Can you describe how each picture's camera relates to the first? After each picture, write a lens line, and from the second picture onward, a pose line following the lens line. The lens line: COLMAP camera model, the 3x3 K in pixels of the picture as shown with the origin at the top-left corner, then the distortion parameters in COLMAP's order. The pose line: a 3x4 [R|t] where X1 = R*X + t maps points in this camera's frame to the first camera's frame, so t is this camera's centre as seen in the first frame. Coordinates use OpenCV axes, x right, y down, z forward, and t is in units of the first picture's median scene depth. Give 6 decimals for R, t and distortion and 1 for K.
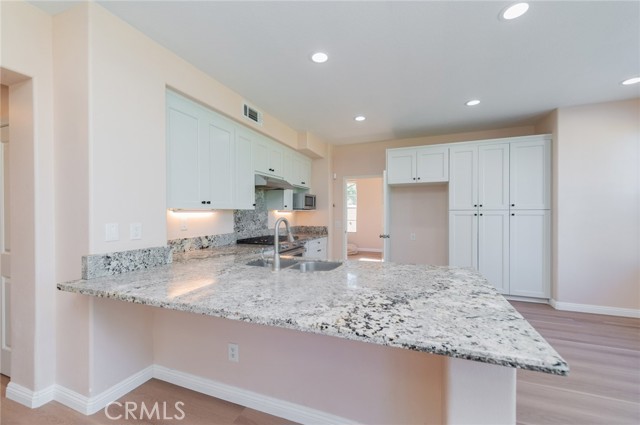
lens RADIAL K [[261.7, 0, 322.9], [0, 261.7, 212.5], [0, 0, 1]] dist [0.010846, -0.001751]
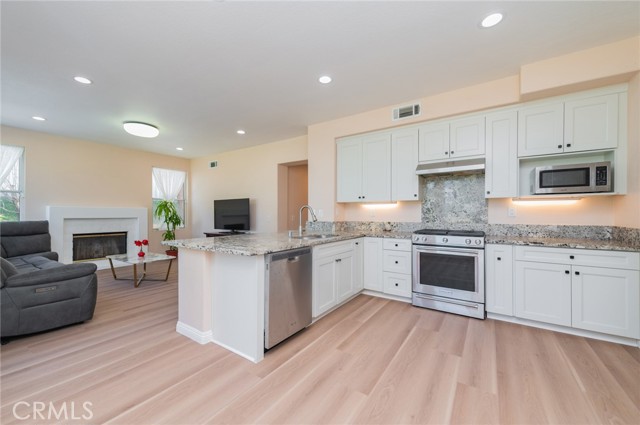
lens RADIAL K [[261.7, 0, 331.5], [0, 261.7, 216.9], [0, 0, 1]] dist [0.010846, -0.001751]
pose [[-0.174588, 0.017319, -0.984489, 0.873011], [0.002840, 0.999850, 0.017085, 0.039262], [0.984638, 0.000186, -0.174611, 0.913497]]
